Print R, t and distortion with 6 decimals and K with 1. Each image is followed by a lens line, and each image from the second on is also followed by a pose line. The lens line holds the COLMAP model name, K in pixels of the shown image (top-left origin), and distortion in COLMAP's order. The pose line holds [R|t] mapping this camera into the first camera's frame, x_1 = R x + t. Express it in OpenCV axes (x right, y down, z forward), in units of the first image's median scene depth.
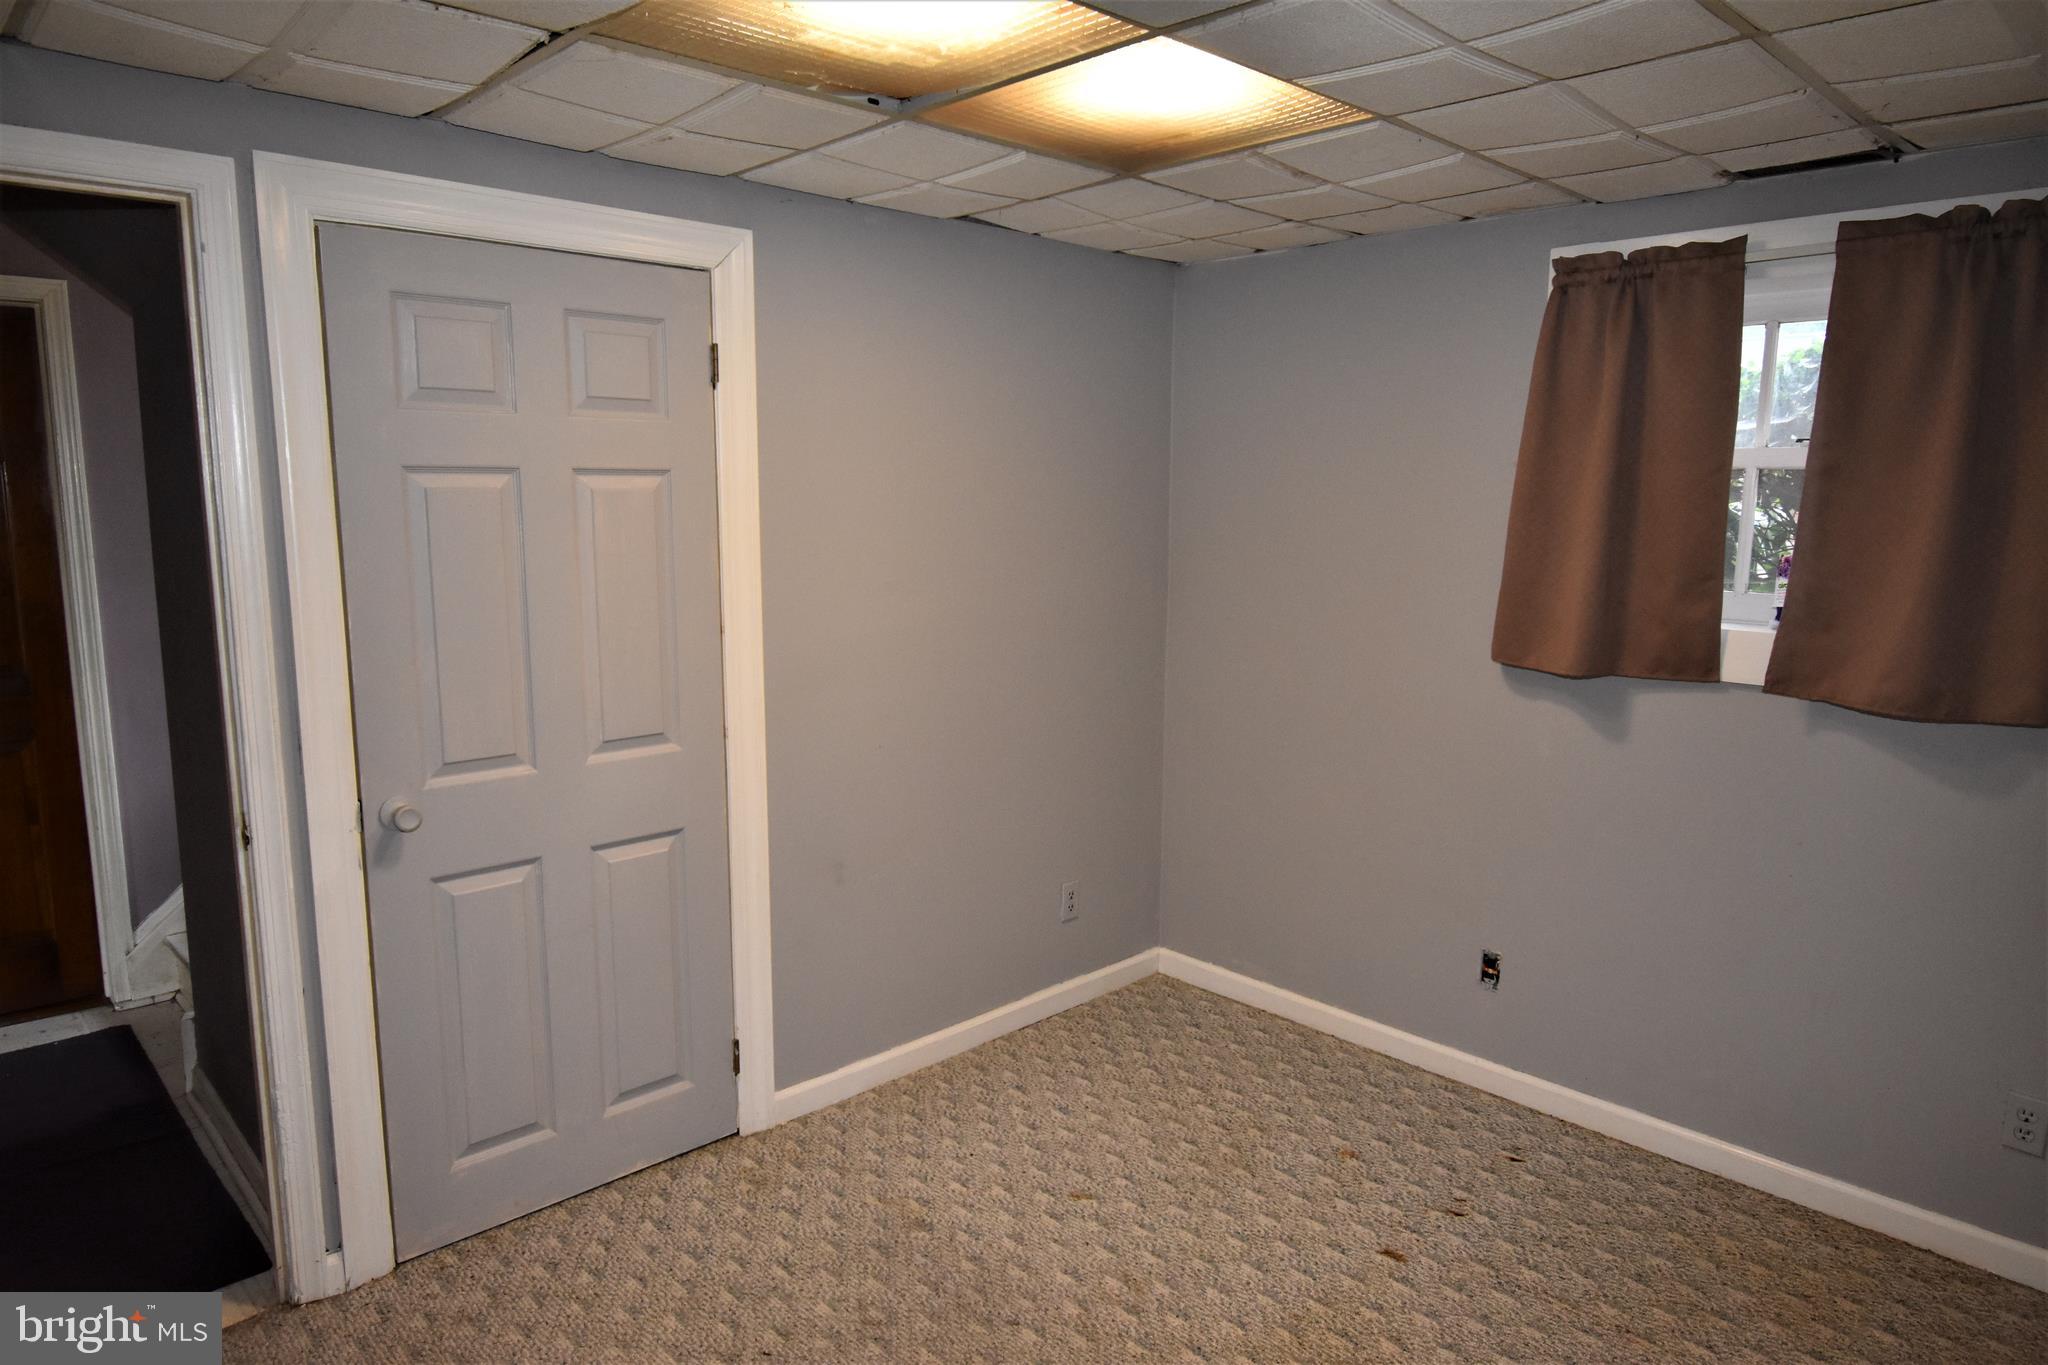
lens RADIAL K [[1268.6, 0, 1031.6], [0, 1268.6, 682.8], [0, 0, 1]] dist [-0.007557, -0.014944]
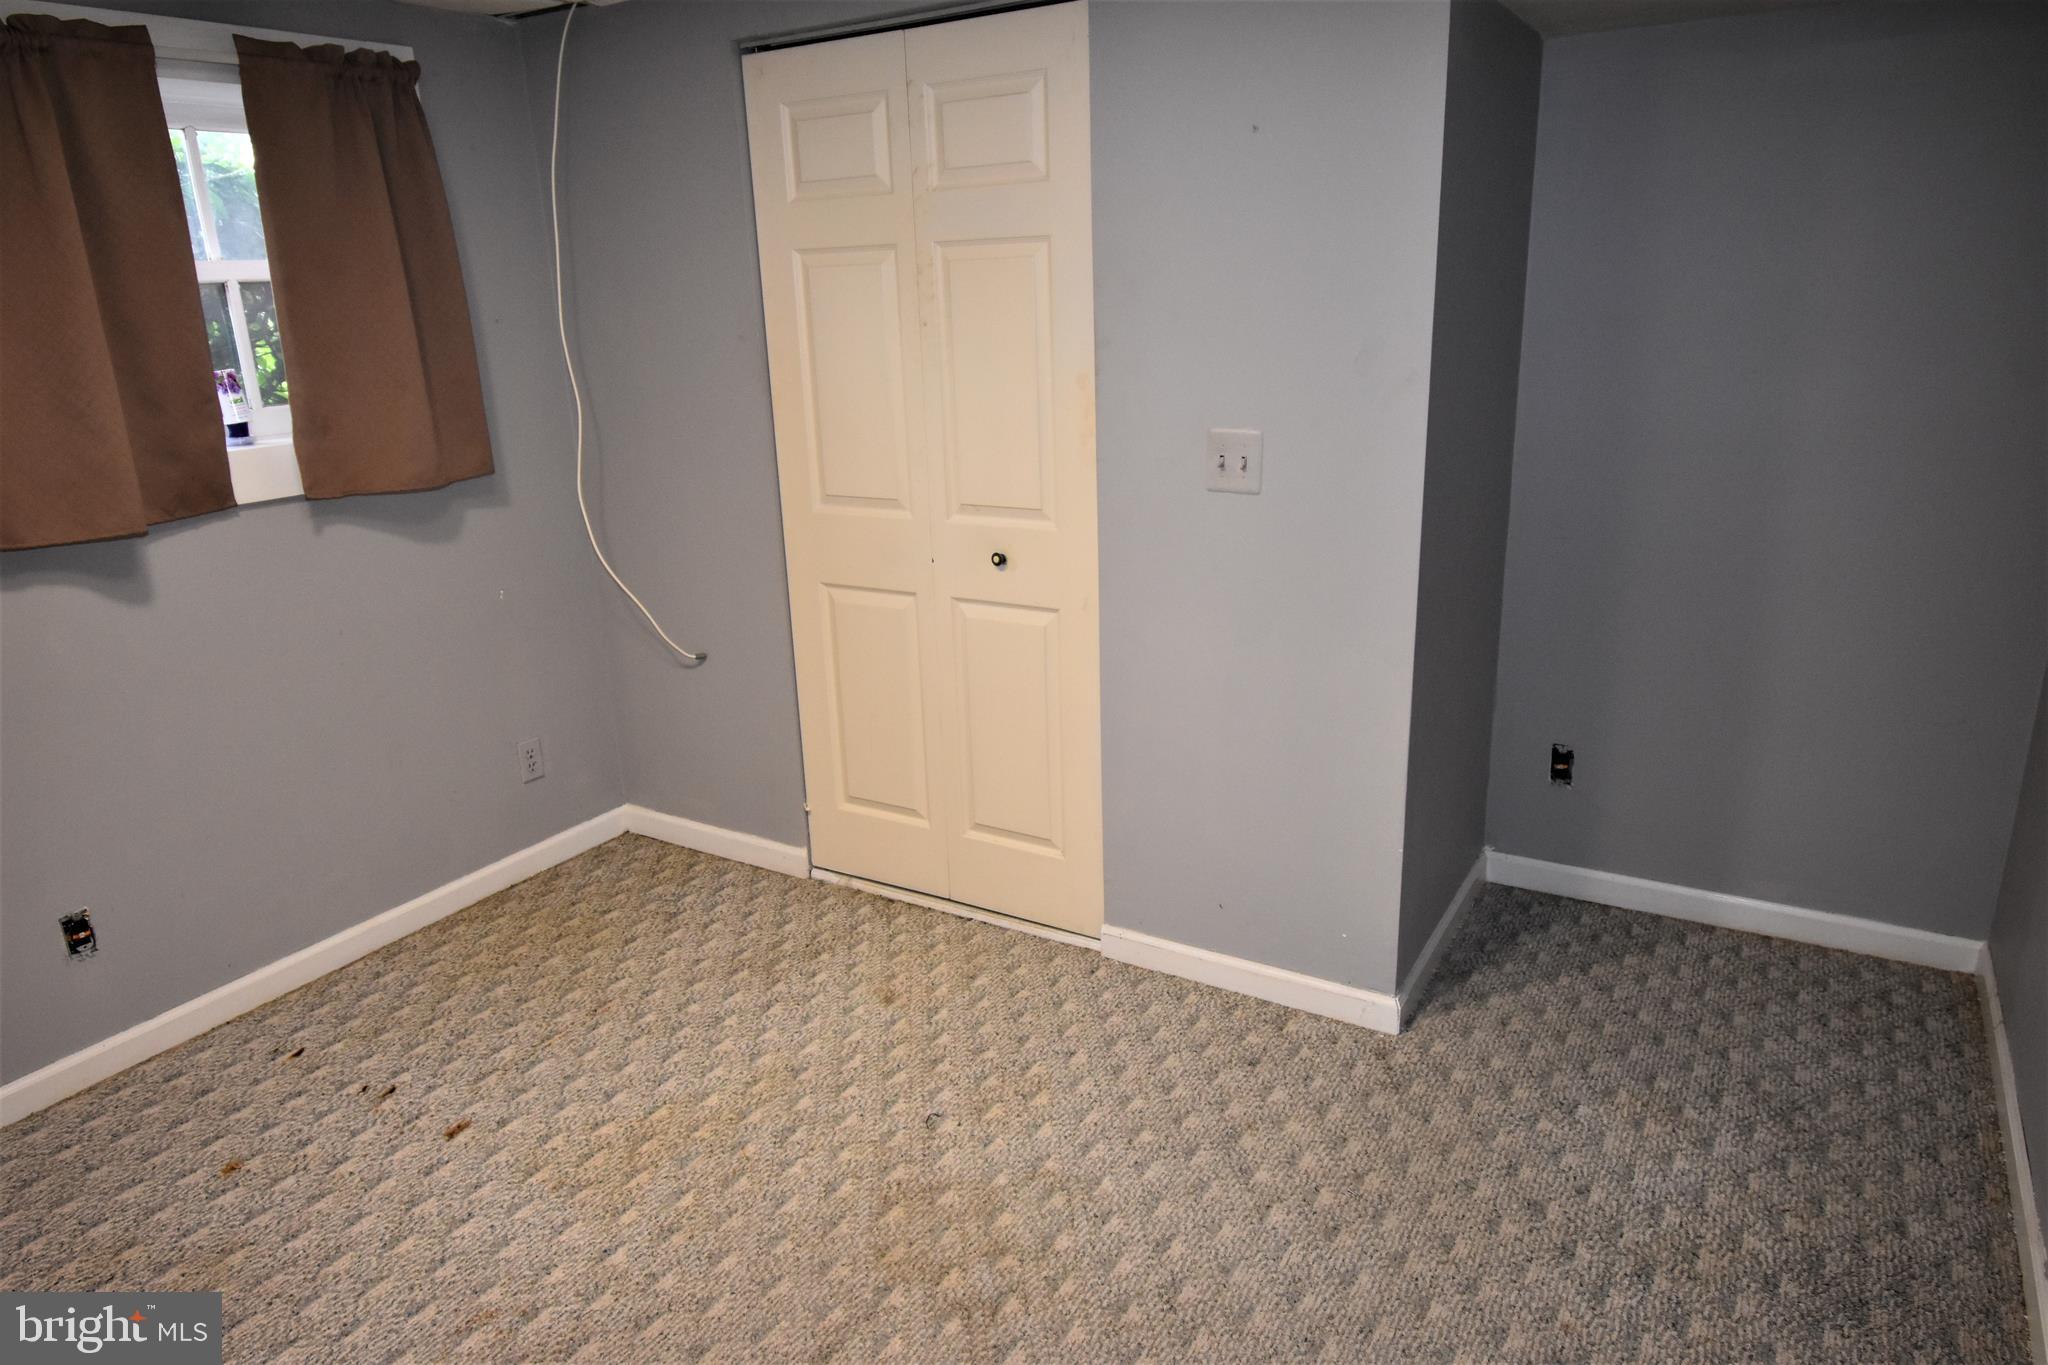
lens RADIAL K [[1268.6, 0, 1031.7], [0, 1268.6, 683.7], [0, 0, 1]] dist [-0.007557, -0.014944]
pose [[-0.261436, -0.293136, 0.919632, -0.563683], [0.173490, 0.922981, 0.343523, -0.103560], [-0.949501, 0.249356, -0.190444, 0.637439]]
